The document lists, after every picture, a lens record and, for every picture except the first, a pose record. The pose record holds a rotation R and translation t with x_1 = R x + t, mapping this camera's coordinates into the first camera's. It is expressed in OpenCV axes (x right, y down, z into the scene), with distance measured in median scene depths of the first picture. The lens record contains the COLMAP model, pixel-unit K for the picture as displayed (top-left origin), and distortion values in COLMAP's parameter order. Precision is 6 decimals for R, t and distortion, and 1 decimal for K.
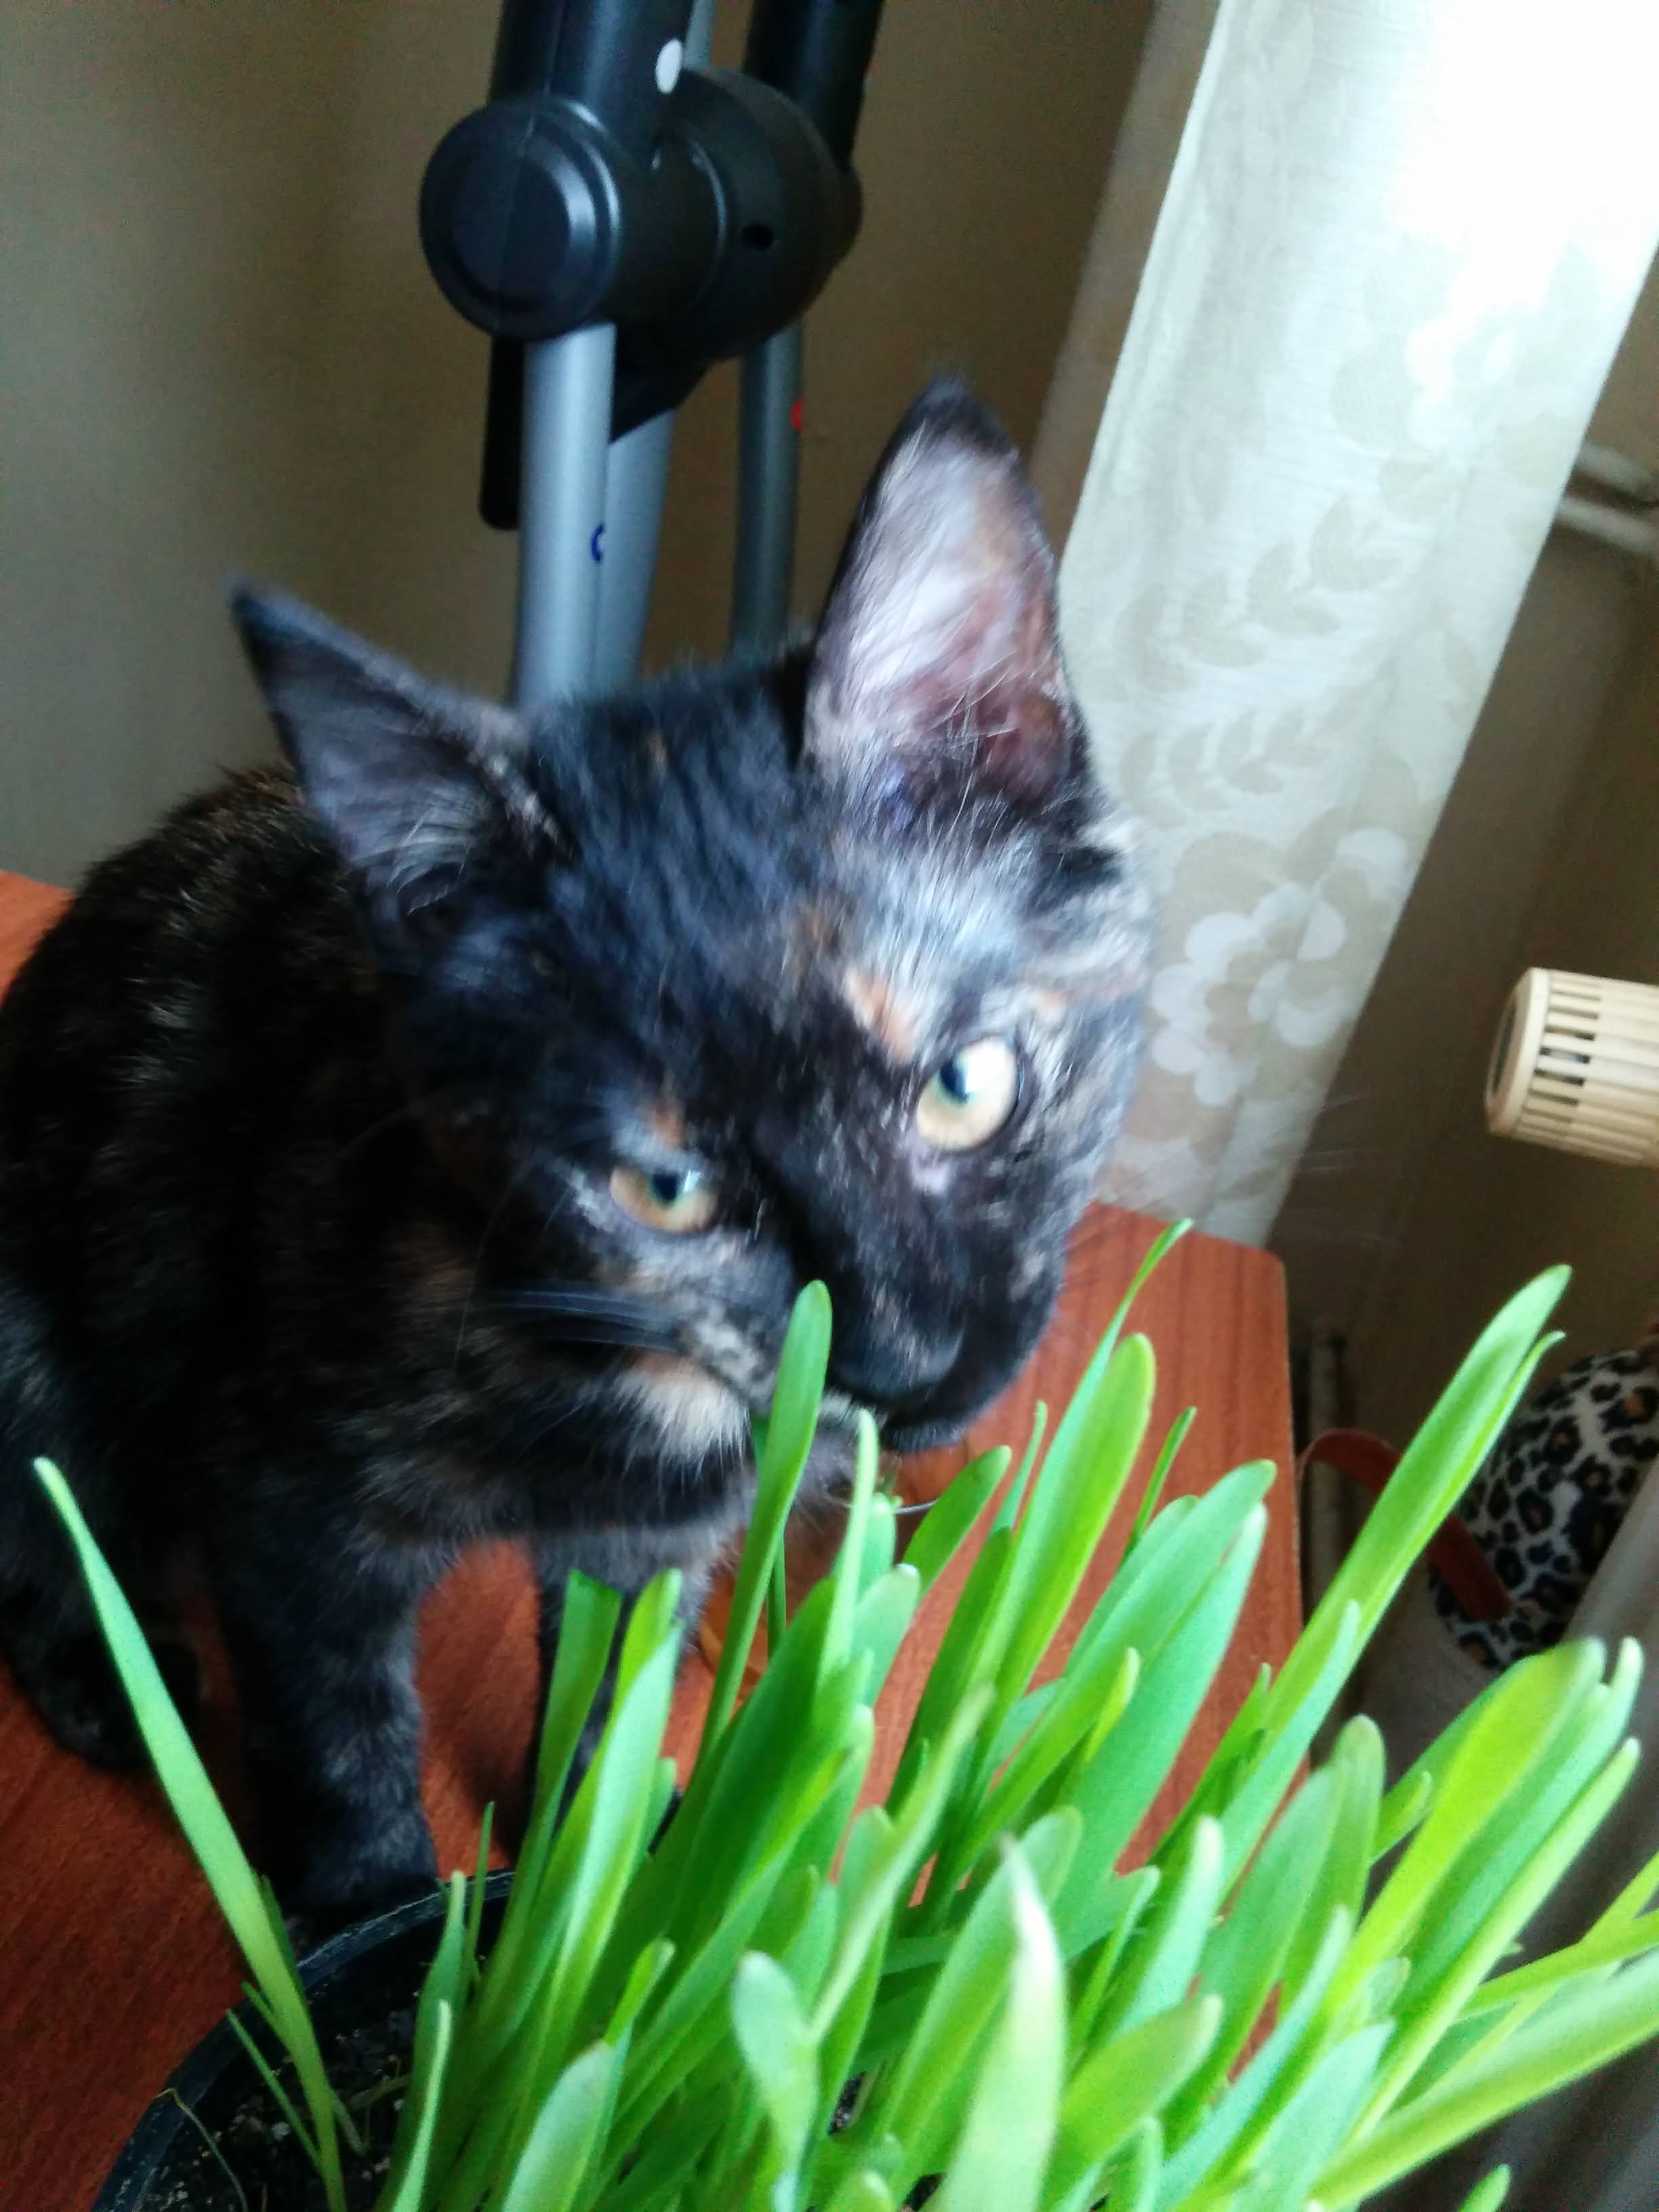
lens RADIAL K [[1947.7, 0, 827.9], [0, 1947.7, 1105.8], [0, 0, 1]] dist [0.006906, -0.000401]
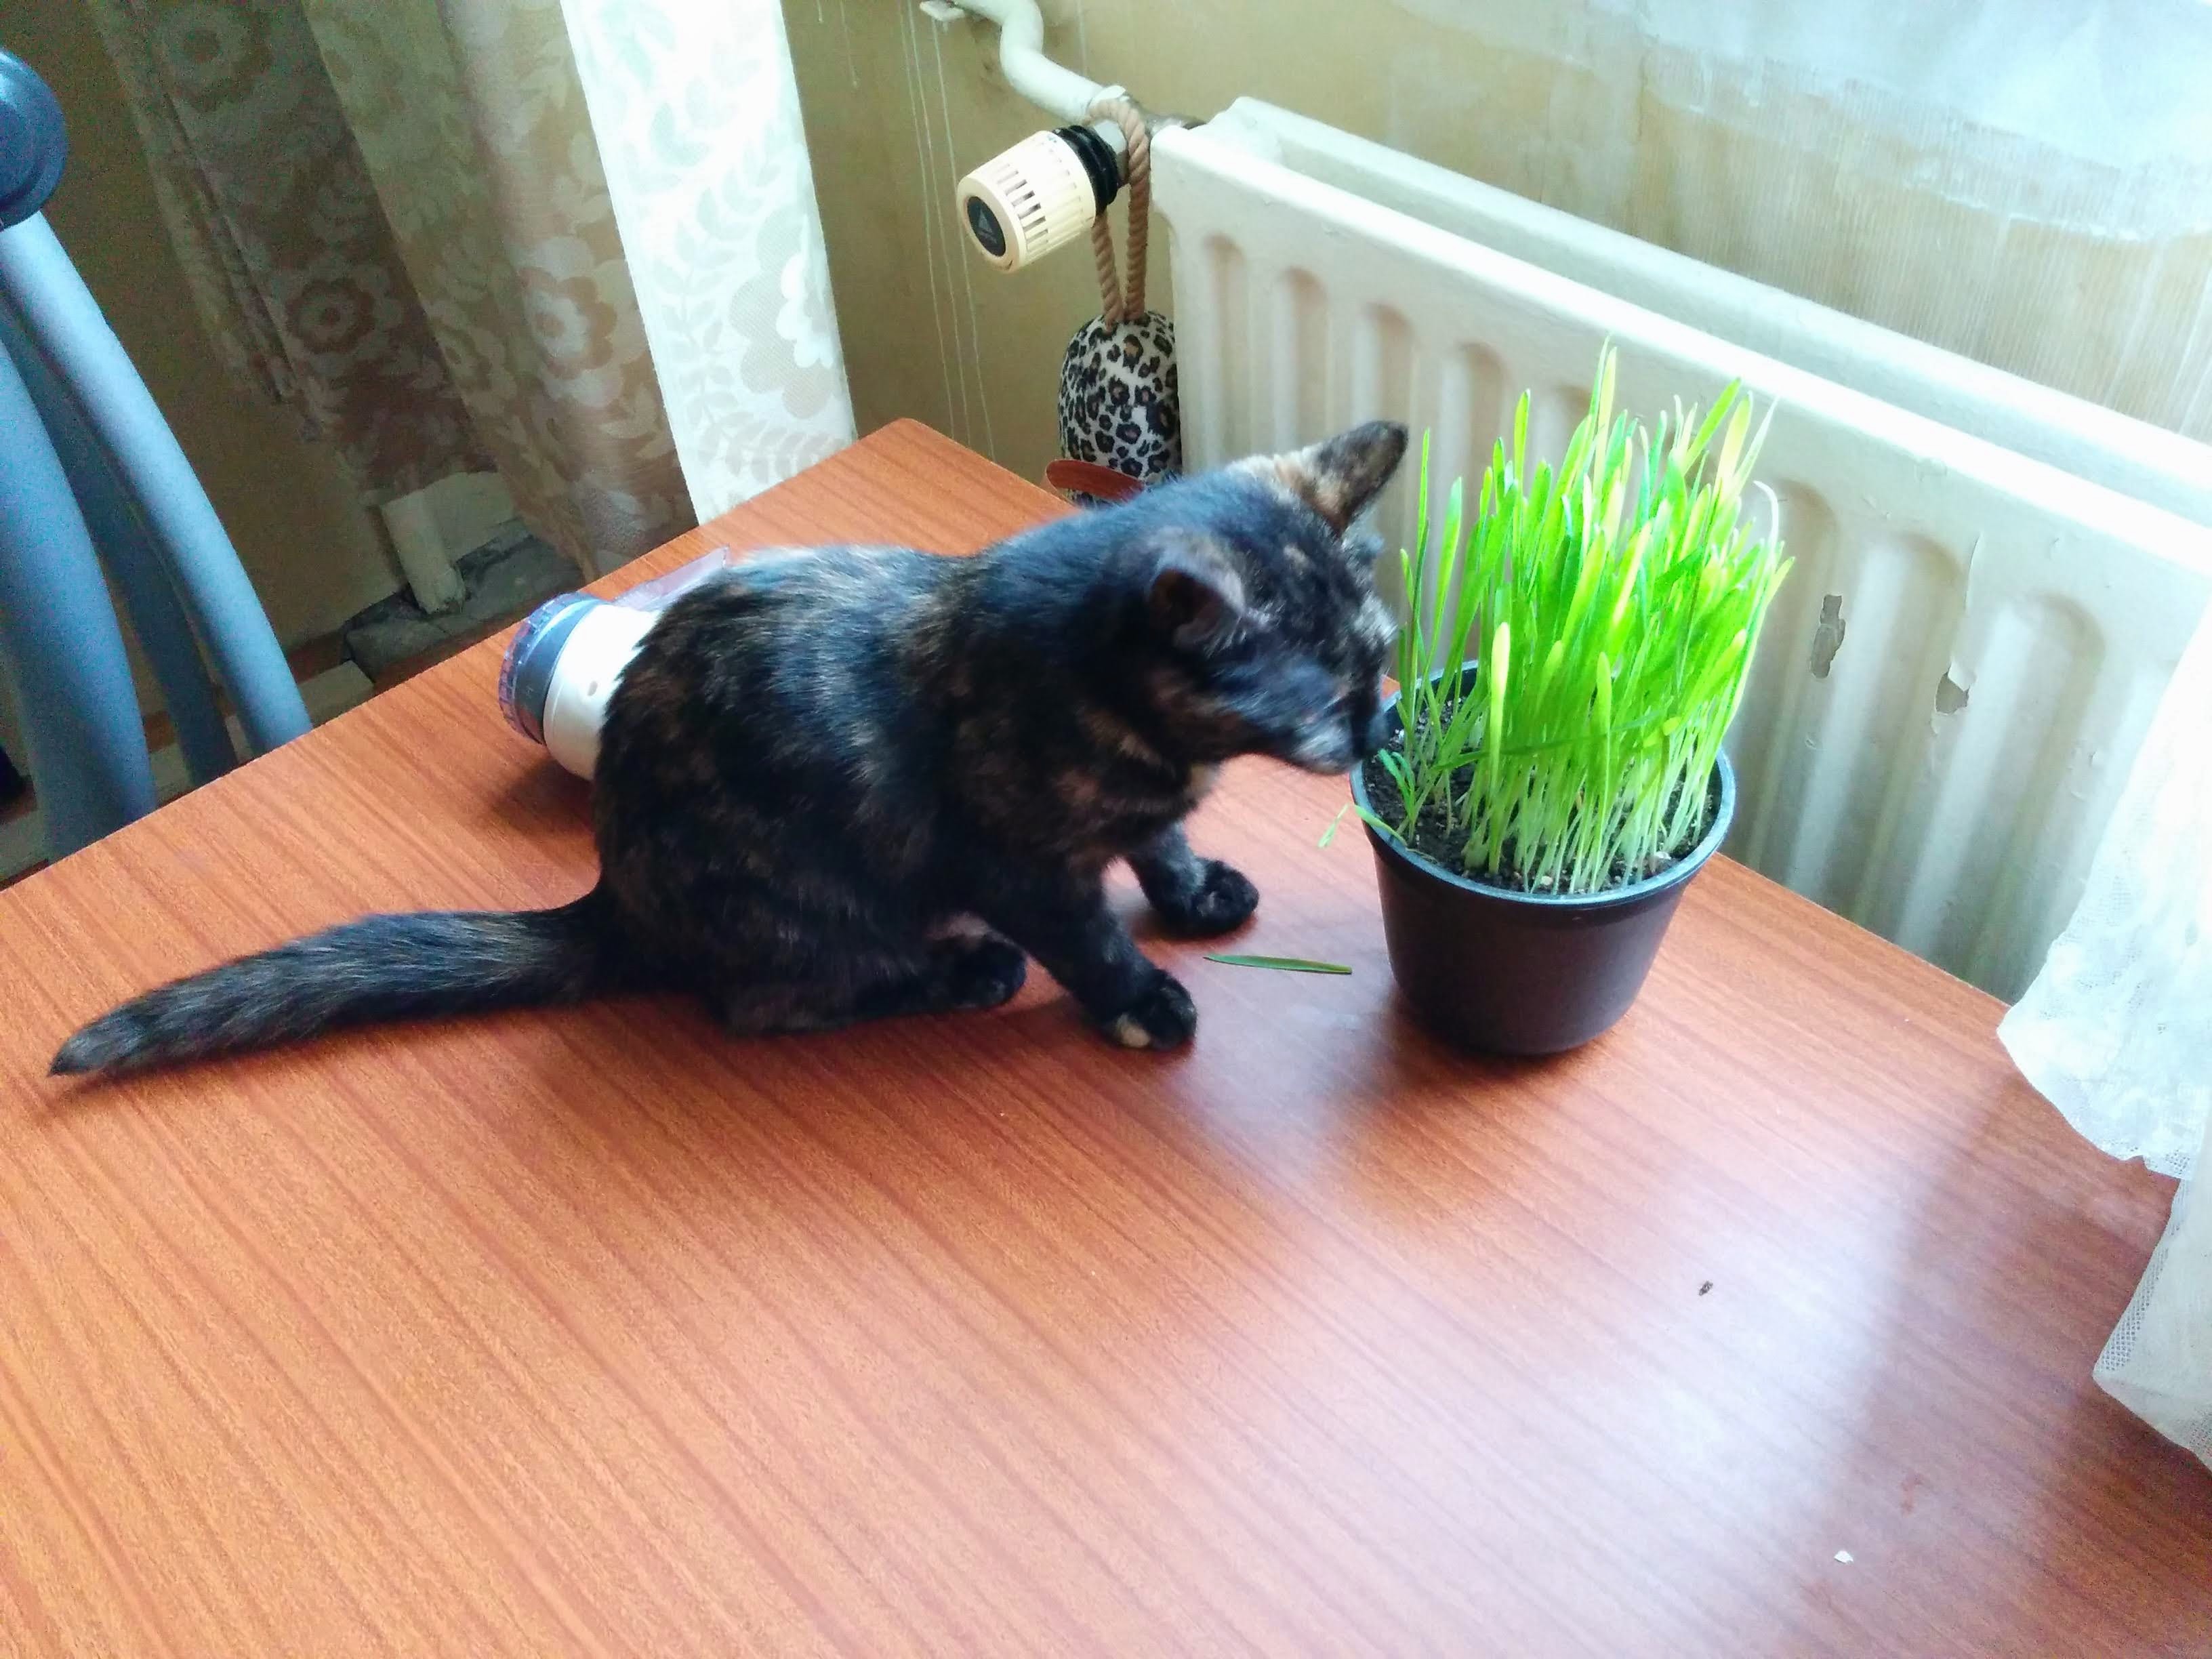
lens RADIAL K [[1947.7, 0, 1109.3], [0, 1947.7, 829.4], [0, 0, 1]] dist [0.006906, -0.000401]
pose [[0.545512, -0.733702, 0.405090, -0.627847], [0.535877, 0.676979, 0.504514, -0.450337], [-0.644401, -0.058140, 0.762474, -0.356459]]
